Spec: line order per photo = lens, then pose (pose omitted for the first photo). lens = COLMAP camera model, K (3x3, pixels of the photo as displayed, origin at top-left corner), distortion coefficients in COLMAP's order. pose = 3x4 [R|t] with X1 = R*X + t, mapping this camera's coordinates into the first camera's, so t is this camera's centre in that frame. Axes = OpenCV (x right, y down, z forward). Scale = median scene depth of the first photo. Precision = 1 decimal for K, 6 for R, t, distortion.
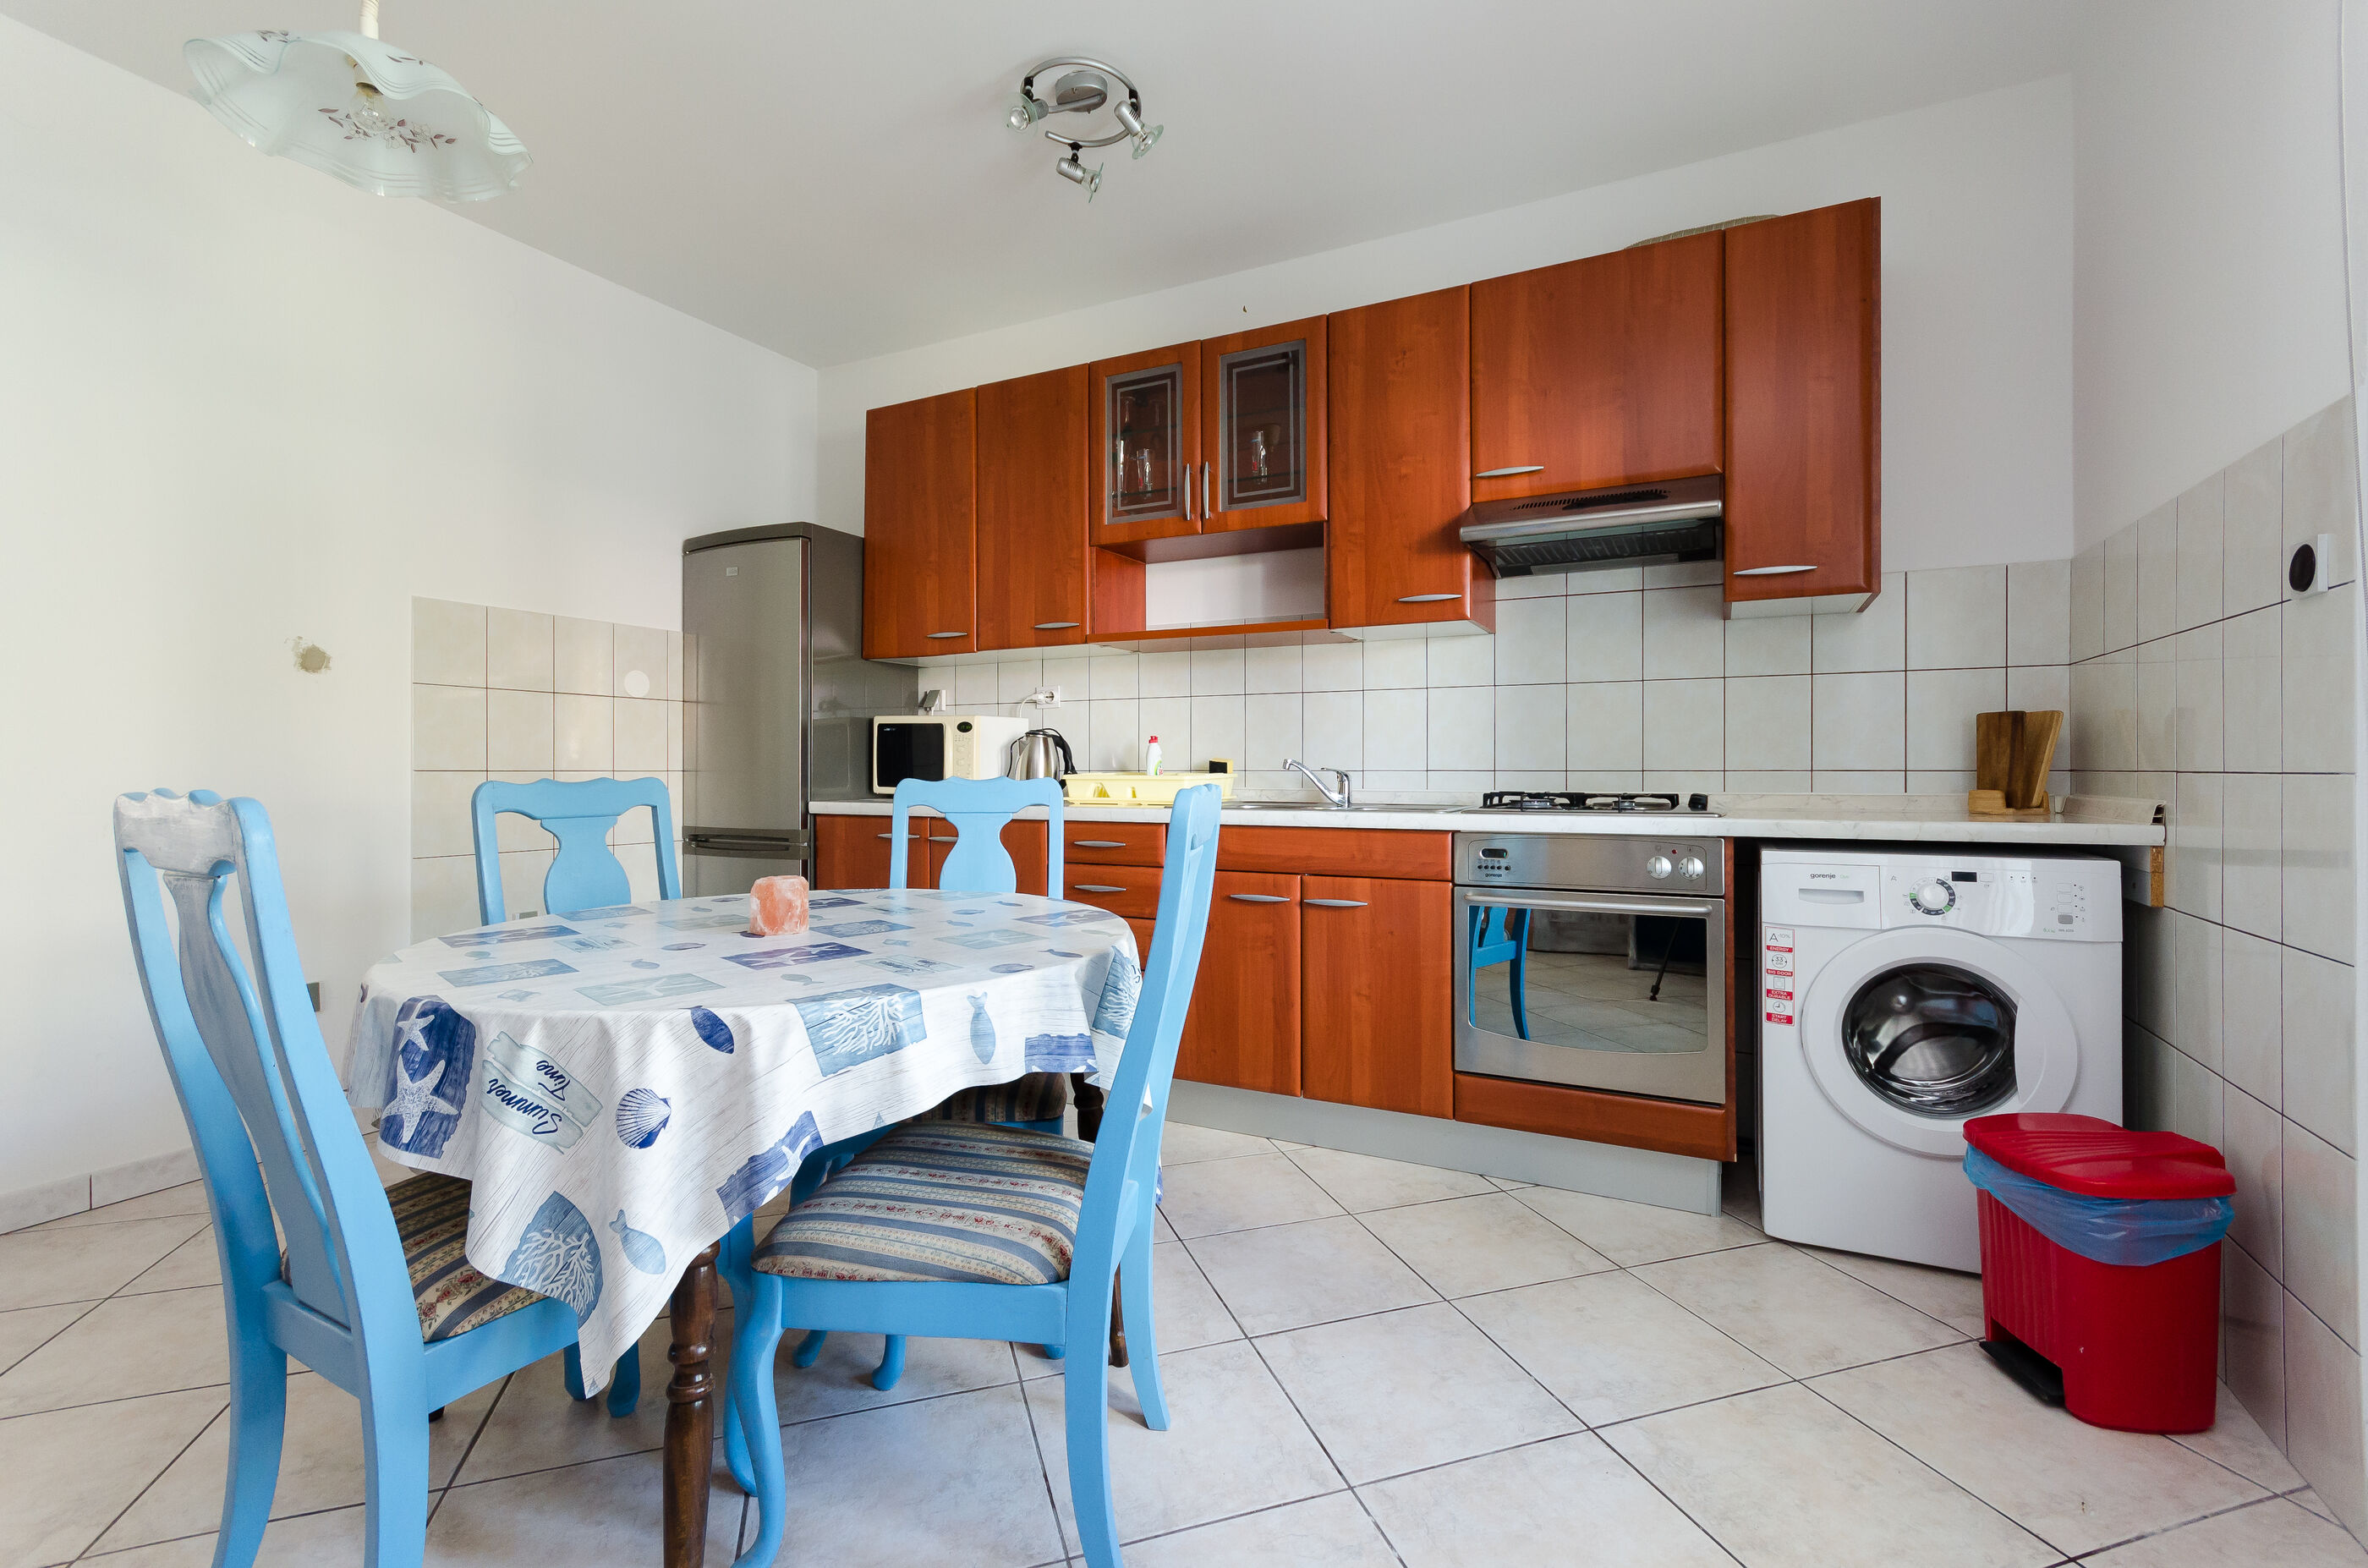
lens RADIAL K [[1029.1, 0, 1177.8], [0, 1029.1, 780.1], [0, 0, 1]] dist [0.007434, -0.000336]
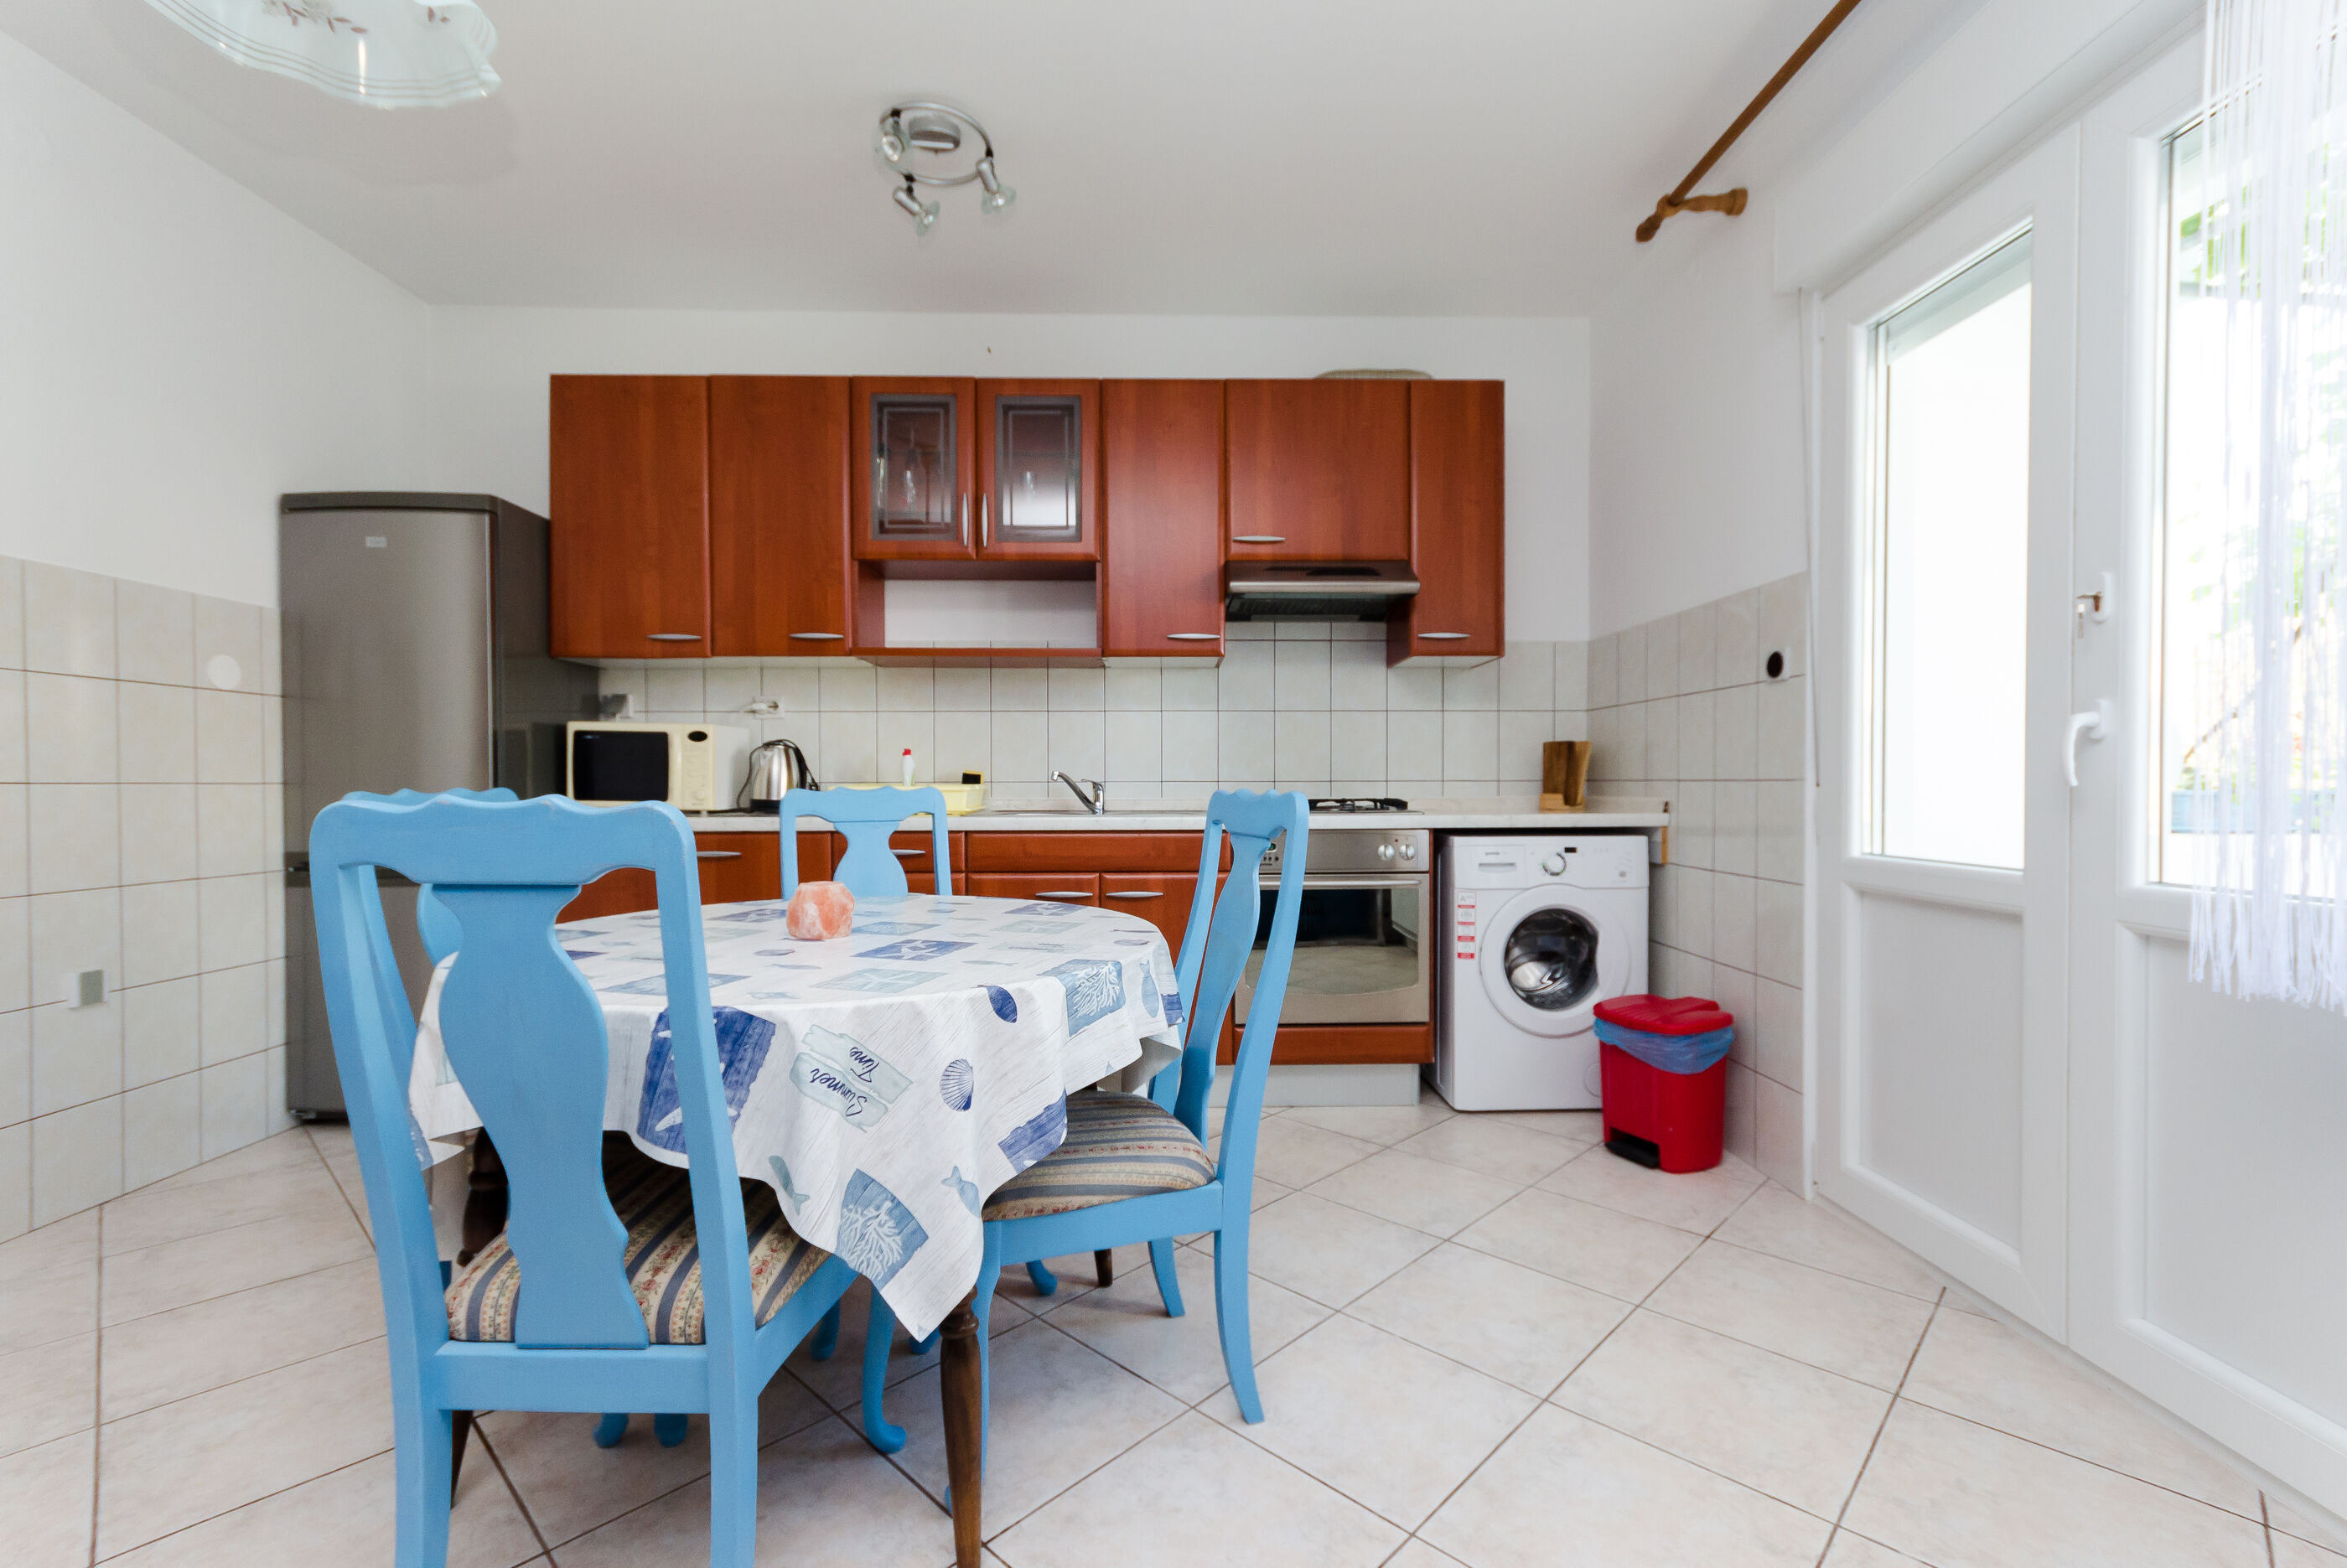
lens RADIAL K [[1015.4, 0, 1171.5], [0, 1015.4, 811.7], [0, 0, 1]] dist [0.003506, 0.000428]
pose [[0.885157, -0.014878, 0.465054, -0.396861], [0.007282, 0.999809, 0.018126, 0.005536], [-0.465235, -0.012658, 0.885097, -0.039734]]
